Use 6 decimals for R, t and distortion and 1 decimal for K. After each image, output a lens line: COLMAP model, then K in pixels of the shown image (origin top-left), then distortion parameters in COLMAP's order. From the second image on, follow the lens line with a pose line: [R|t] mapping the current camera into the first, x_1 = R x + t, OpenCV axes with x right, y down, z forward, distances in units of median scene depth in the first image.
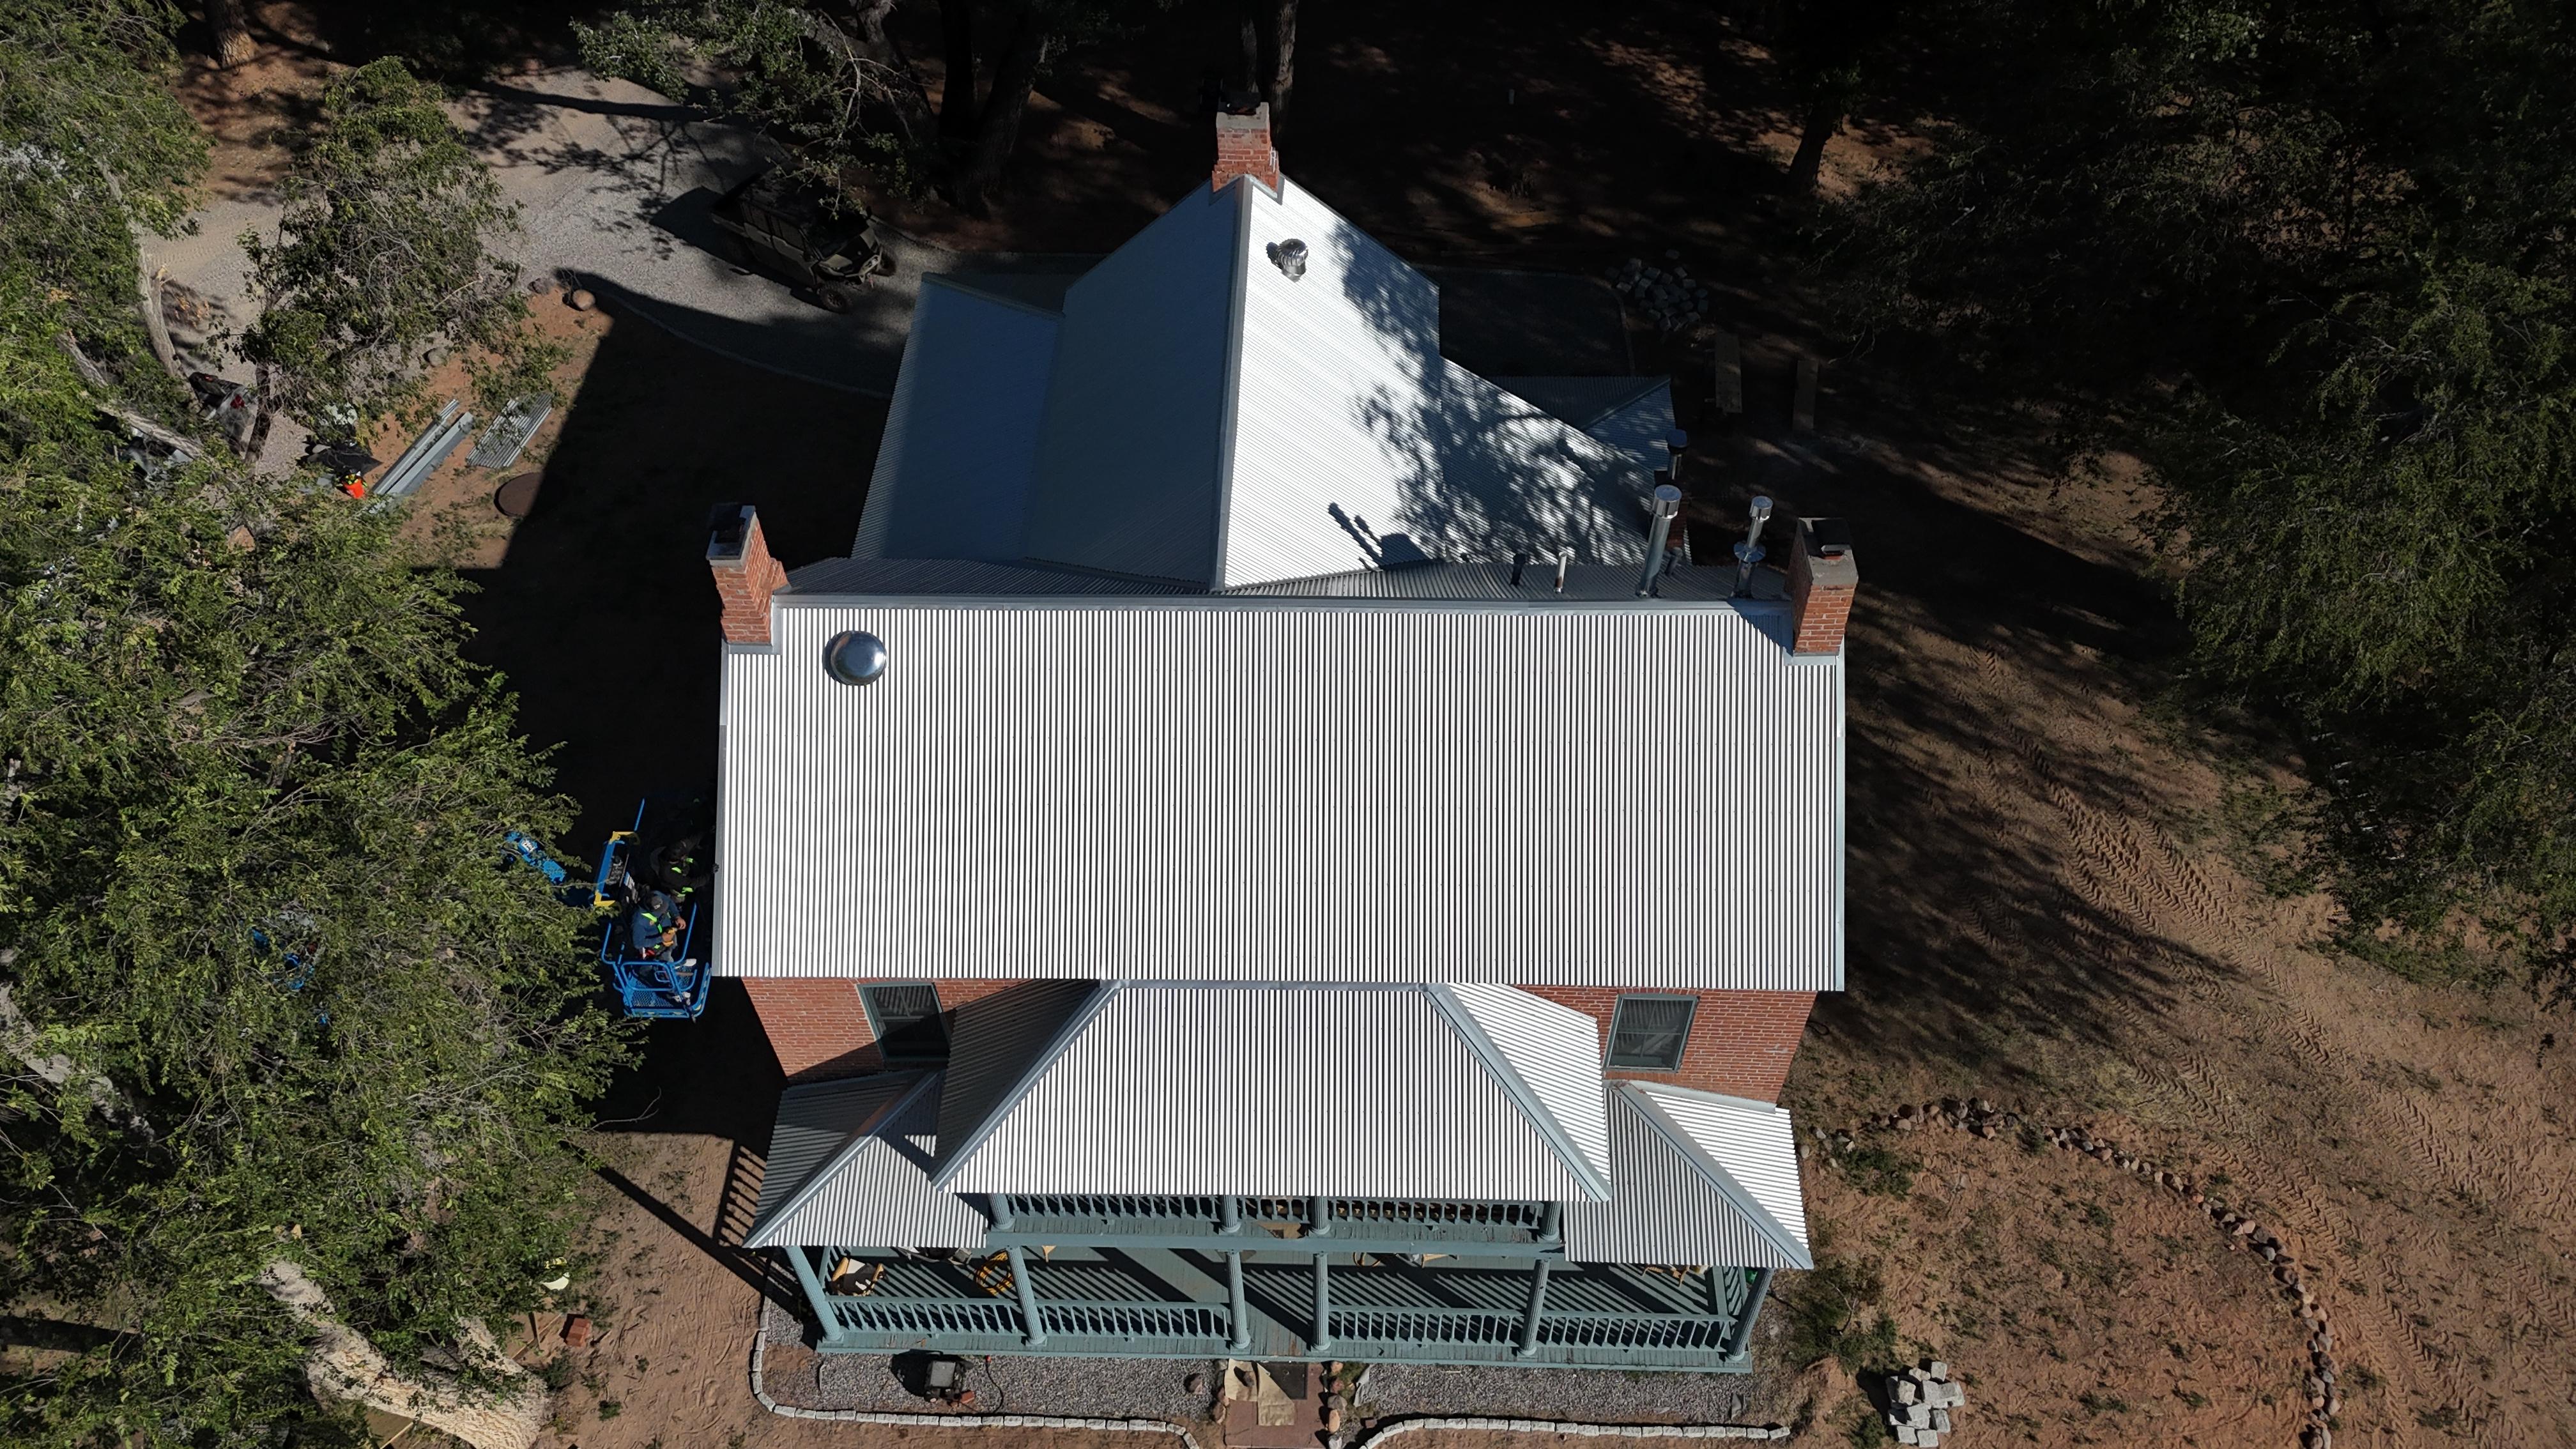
lens RADIAL K [[1874.7, 0, 1302.1], [0, 1874.7, 727.6], [0, 0, 1]] dist [0.064297, -0.066712]
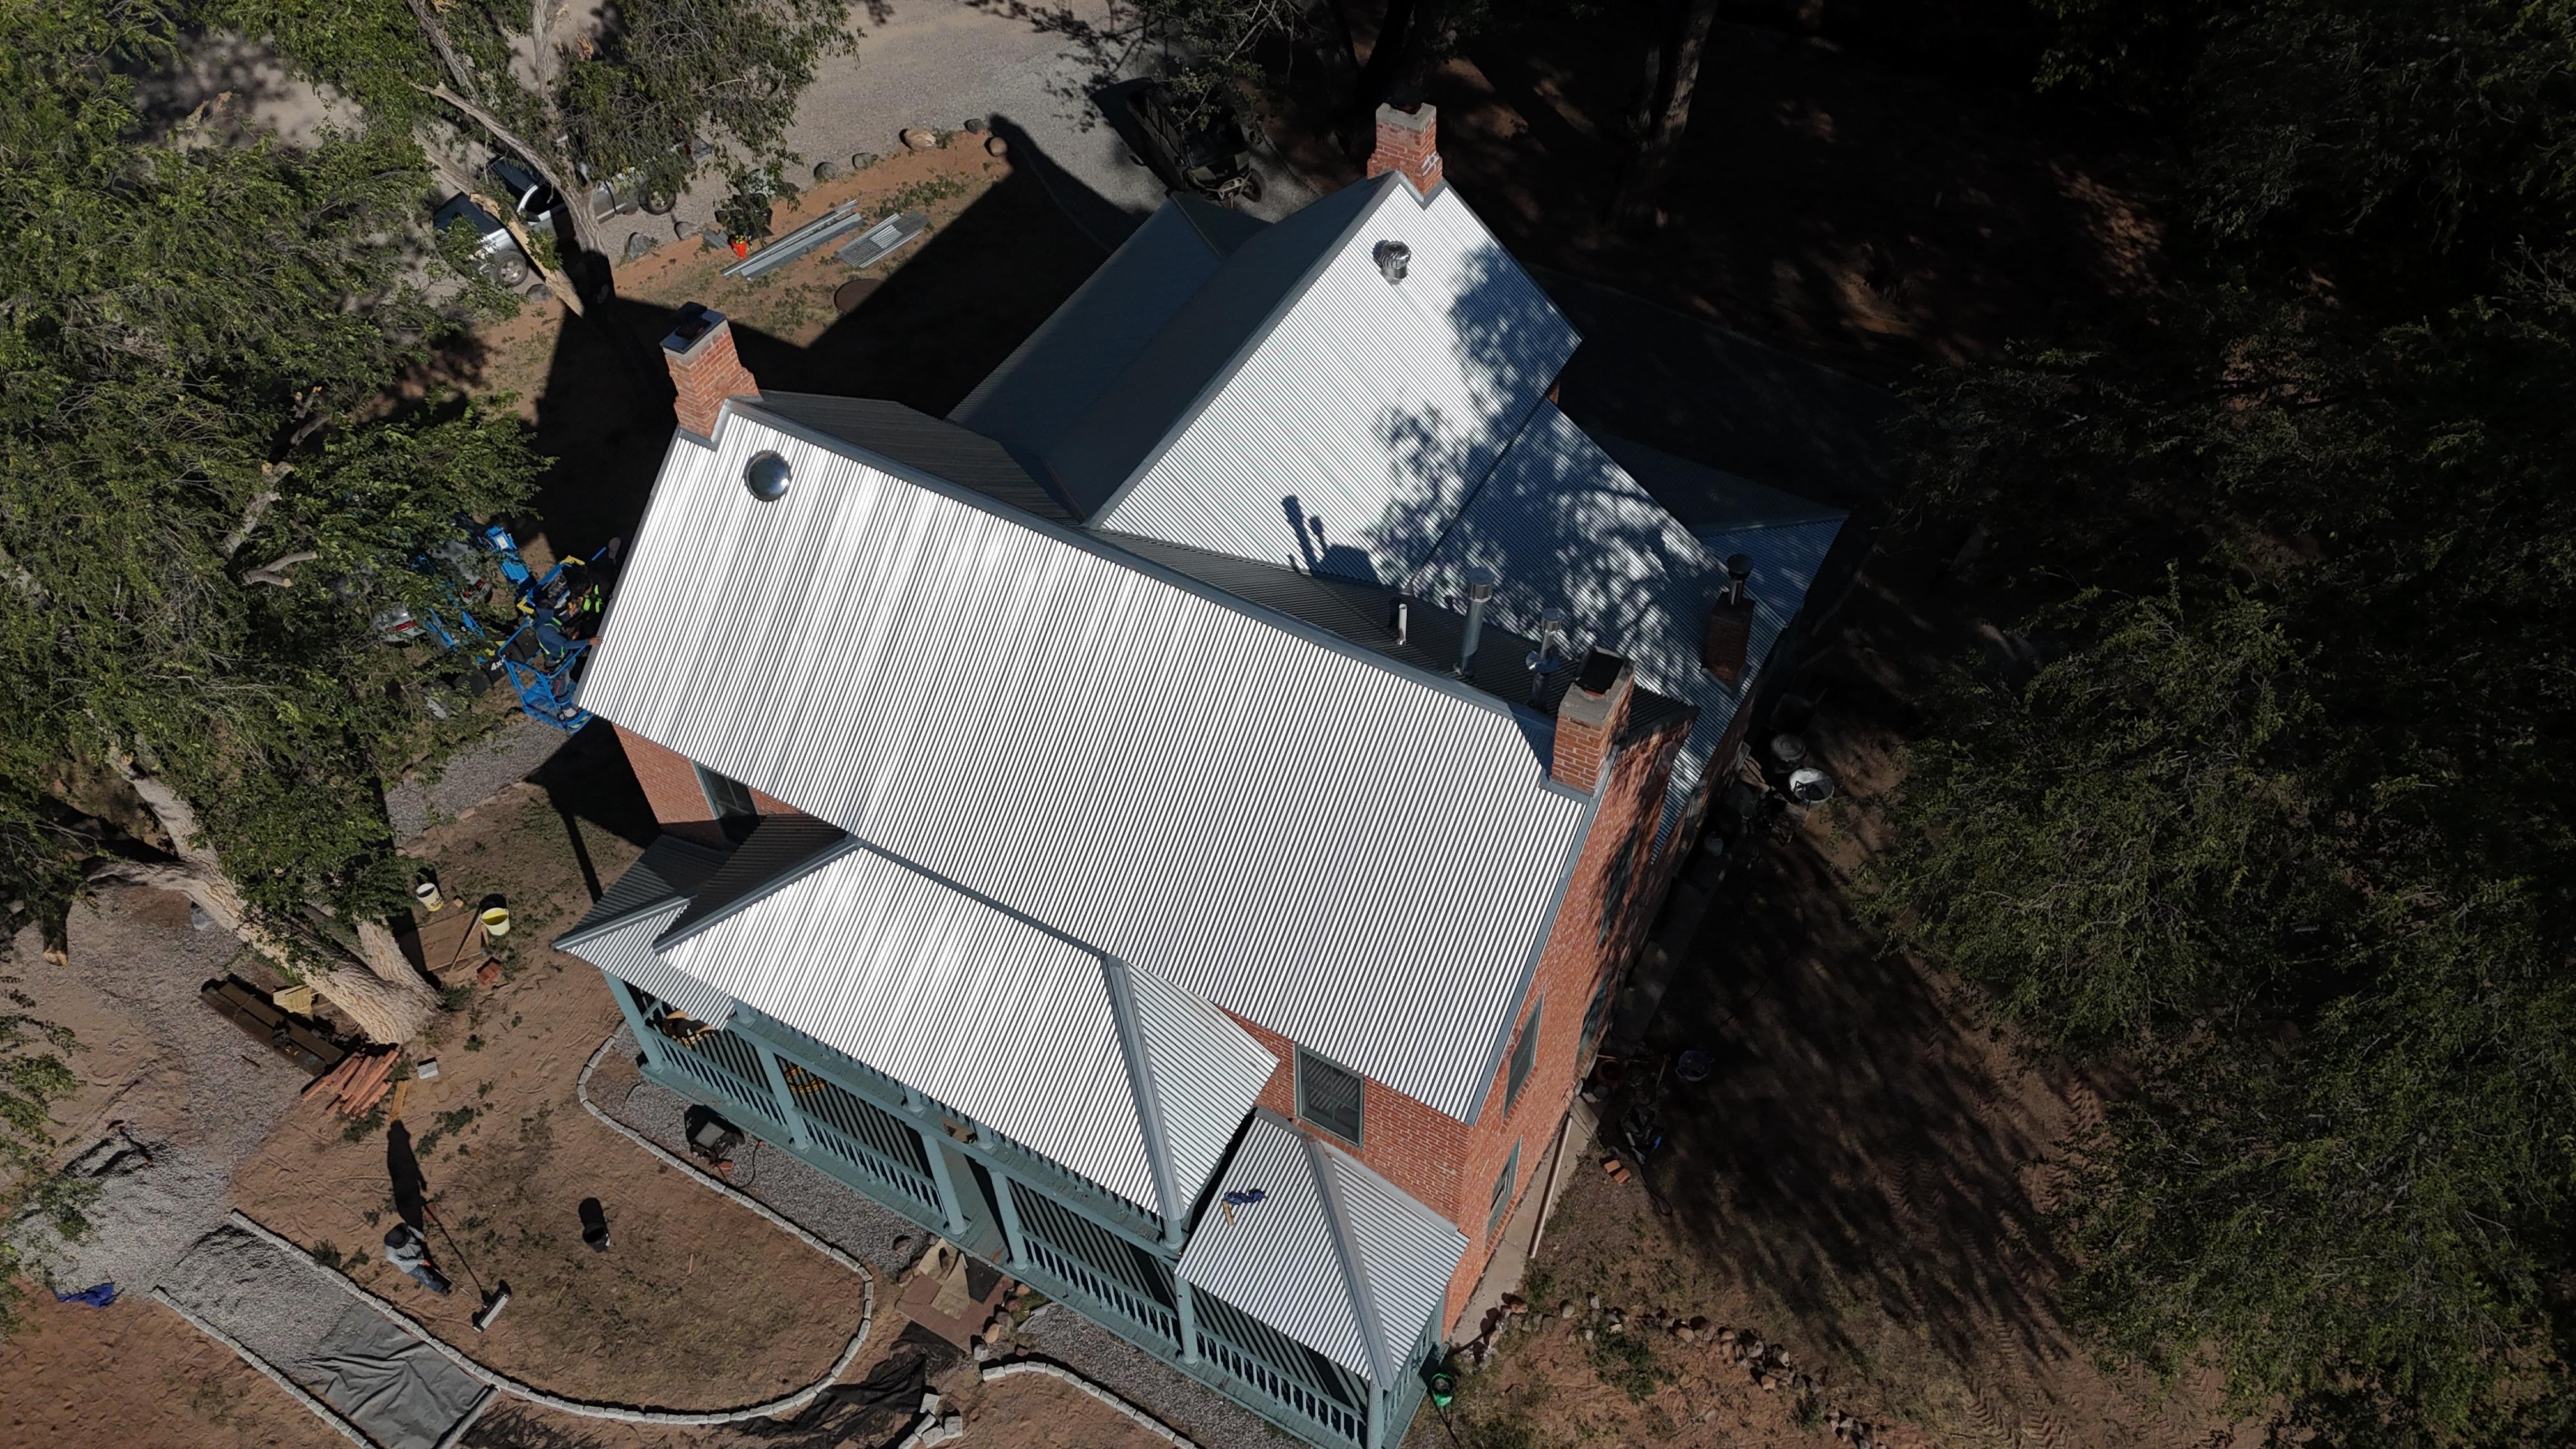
lens RADIAL K [[1874.7, 0, 1302.1], [0, 1874.7, 727.6], [0, 0, 1]] dist [0.064297, -0.066712]
pose [[0.887674, 0.351948, -0.296930, 0.329571], [-0.350279, 0.934676, 0.060701, -0.060160], [0.298897, 0.050126, 0.952968, 0.044886]]
